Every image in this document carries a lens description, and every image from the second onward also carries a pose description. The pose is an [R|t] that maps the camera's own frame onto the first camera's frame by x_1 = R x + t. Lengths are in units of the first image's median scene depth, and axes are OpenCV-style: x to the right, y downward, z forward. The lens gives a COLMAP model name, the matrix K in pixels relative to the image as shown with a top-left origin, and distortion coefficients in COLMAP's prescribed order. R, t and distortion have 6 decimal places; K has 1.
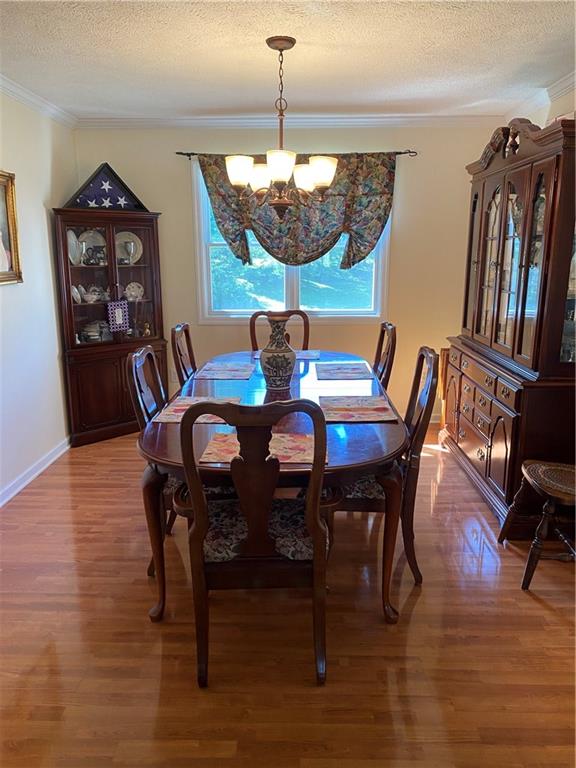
lens RADIAL K [[592.0, 0, 286.9], [0, 592.0, 387.1], [0, 0, 1]] dist [0.025174, -0.003252]
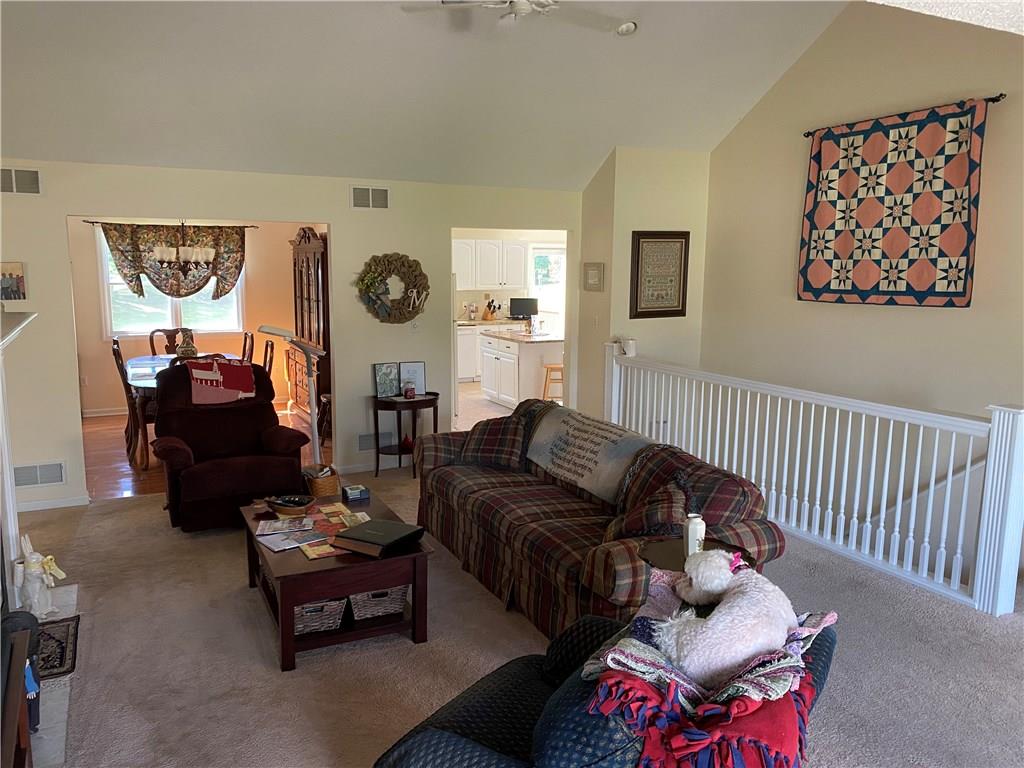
lens RADIAL K [[789.4, 0, 511.7], [0, 789.4, 388.4], [0, 0, 1]] dist [0.025174, -0.003252]
pose [[0.881670, -0.063403, 0.467588, -0.193228], [0.094194, 0.994636, -0.042740, 0.179325], [-0.462370, 0.081726, 0.882913, -1.101067]]
